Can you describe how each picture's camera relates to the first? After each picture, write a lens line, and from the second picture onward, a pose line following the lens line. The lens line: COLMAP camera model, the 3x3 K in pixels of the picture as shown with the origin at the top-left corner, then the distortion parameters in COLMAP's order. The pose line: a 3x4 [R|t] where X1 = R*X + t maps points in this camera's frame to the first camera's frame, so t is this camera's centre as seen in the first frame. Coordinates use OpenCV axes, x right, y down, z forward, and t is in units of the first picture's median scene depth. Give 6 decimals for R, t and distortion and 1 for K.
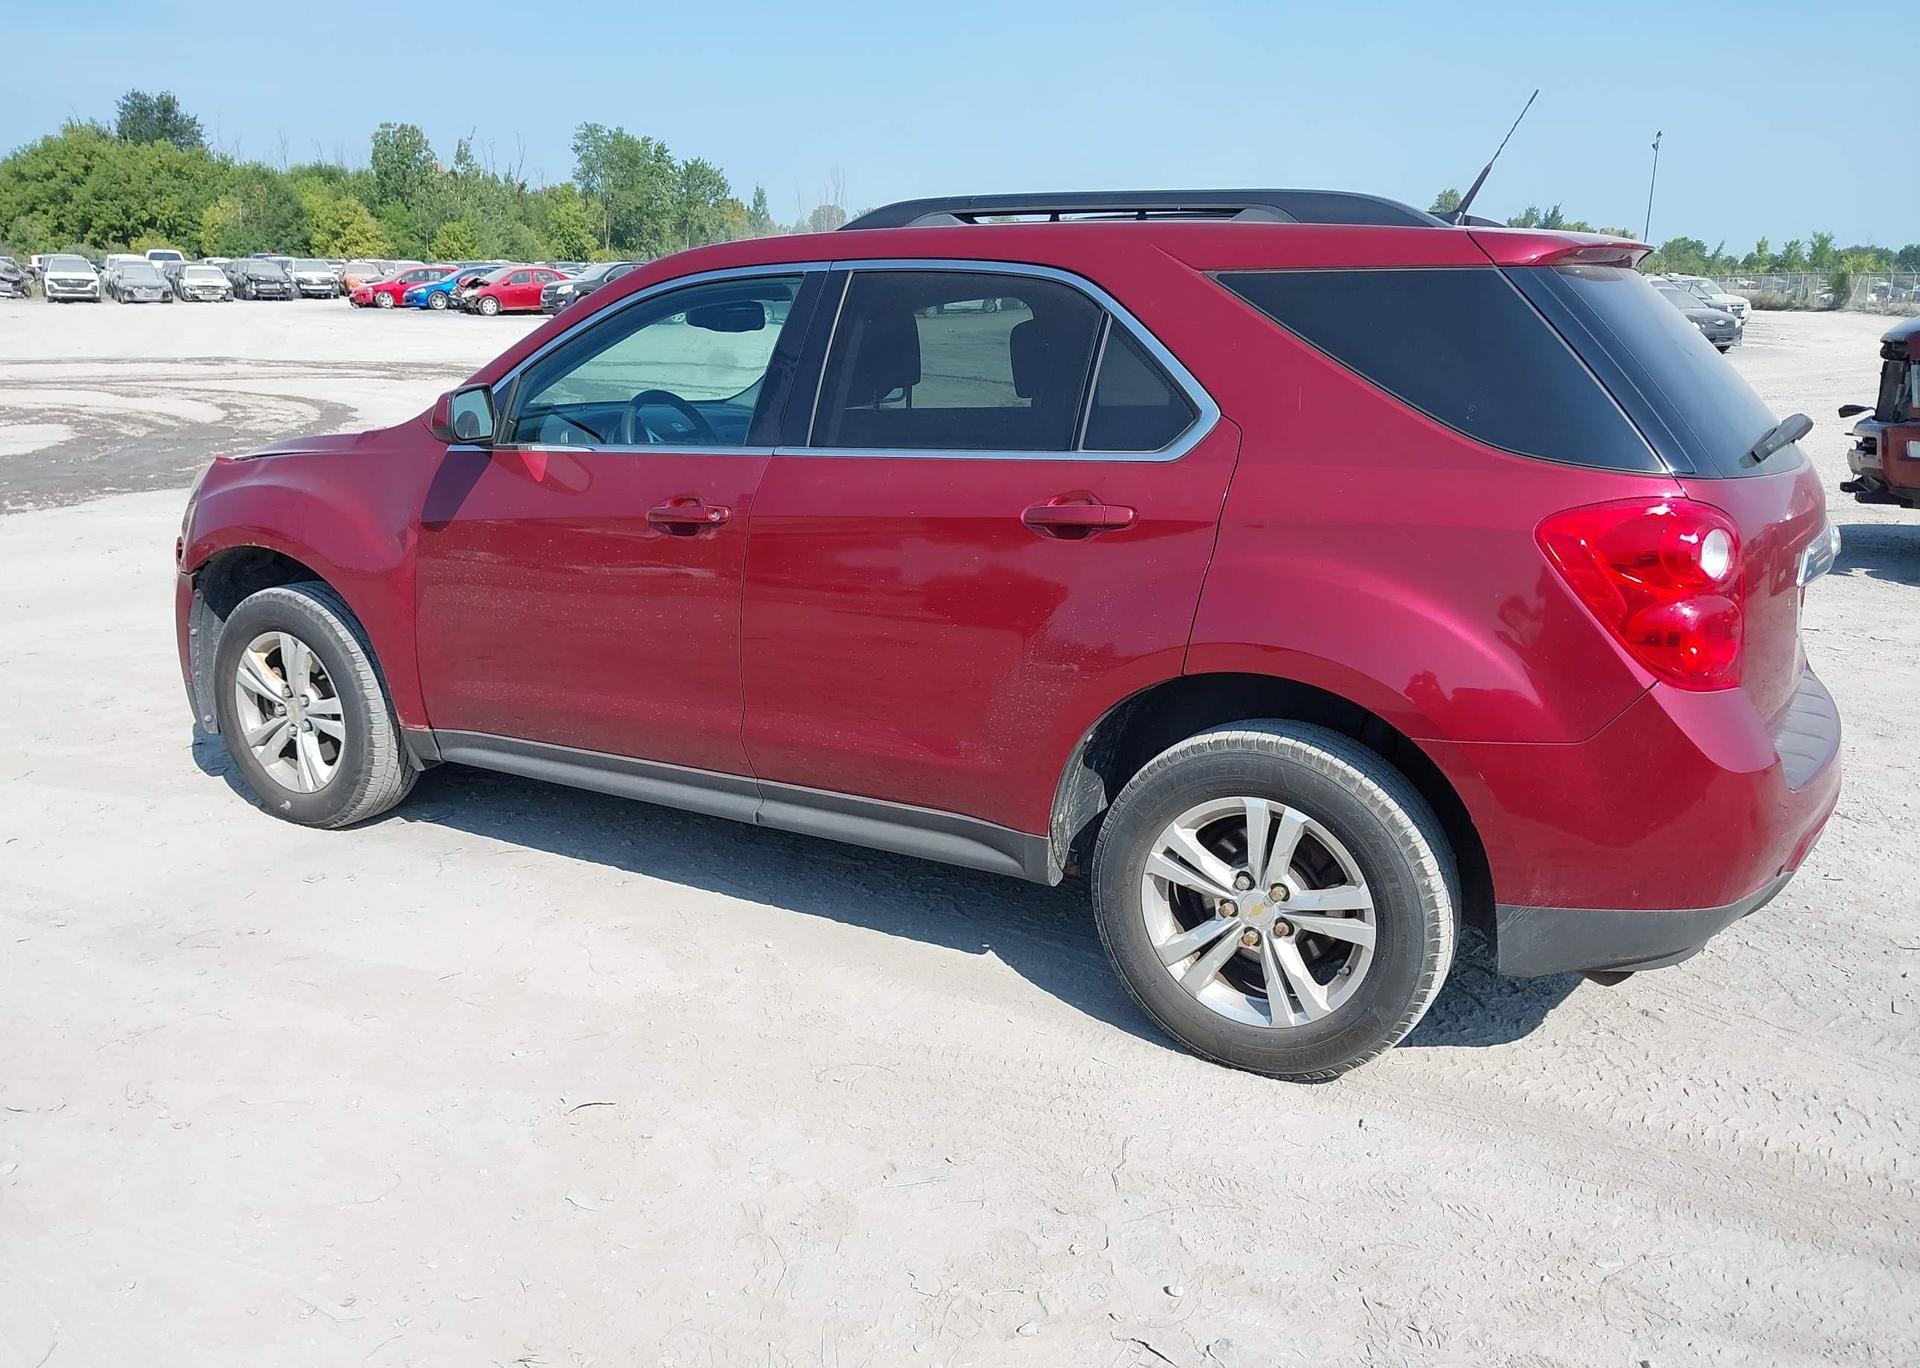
lens RADIAL K [[1663.4, 0, 960.0], [0, 1663.4, 684.0], [0, 0, 1]] dist [0.019486, 0.005677]
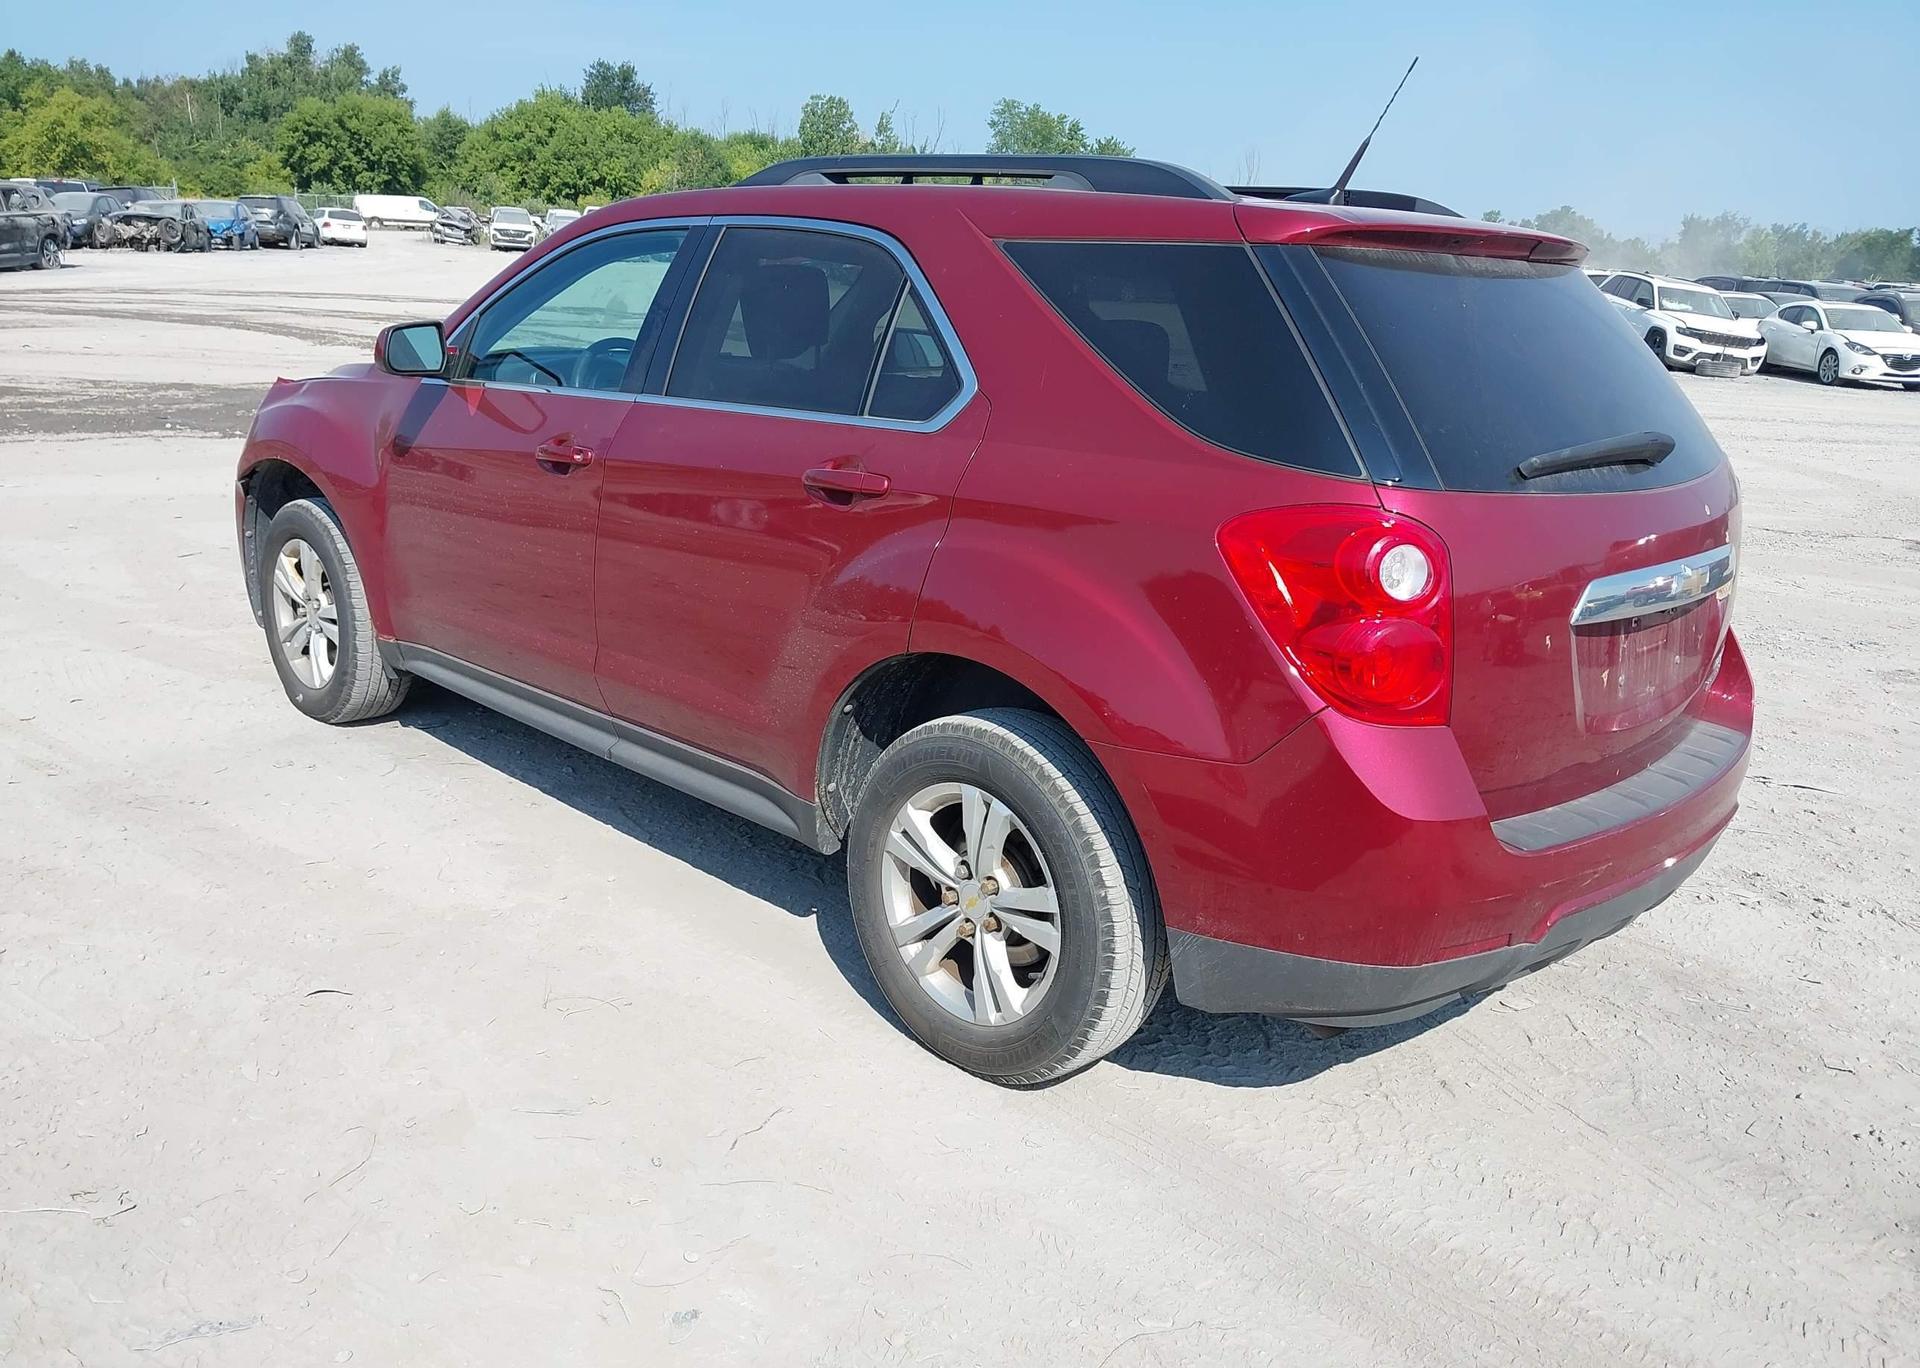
lens RADIAL K [[1643.3, 0, 960.0], [0, 1643.3, 684.0], [0, 0, 1]] dist [0.057000, -0.050403]
pose [[0.965260, 0.107678, -0.238071, 0.286838], [-0.104693, 0.994186, 0.025186, -0.009999], [0.239399, 0.000613, 0.970921, 0.050855]]
